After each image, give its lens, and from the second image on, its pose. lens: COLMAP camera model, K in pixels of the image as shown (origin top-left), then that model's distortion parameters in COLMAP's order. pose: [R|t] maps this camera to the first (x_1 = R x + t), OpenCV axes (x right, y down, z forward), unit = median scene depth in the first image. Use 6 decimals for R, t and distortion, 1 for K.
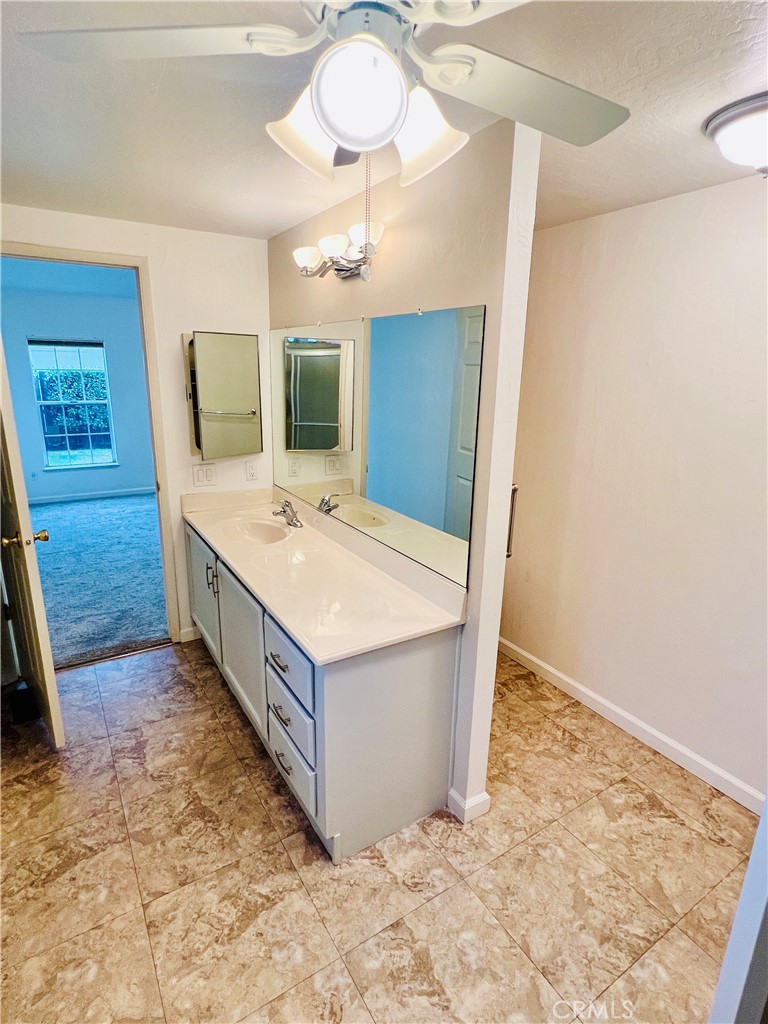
lens RADIAL K [[532.7, 0, 382.4], [0, 532.7, 514.4], [0, 0, 1]] dist [0.000007, 0.001993]
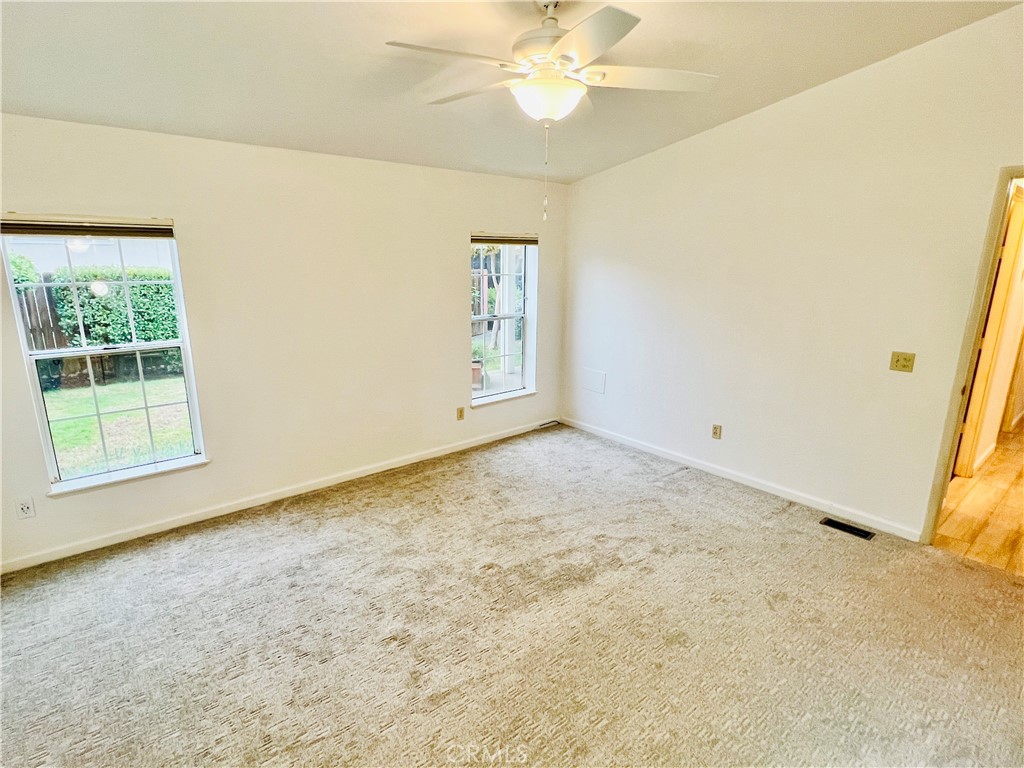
lens RADIAL K [[532.7, 0, 506.3], [0, 532.7, 387.6], [0, 0, 1]] dist [0.000007, 0.001993]
pose [[0.990077, -0.049258, 0.131611, -0.286886], [0.052643, 0.998363, -0.022364, -0.145702], [-0.130294, 0.029070, 0.991049, 0.468912]]
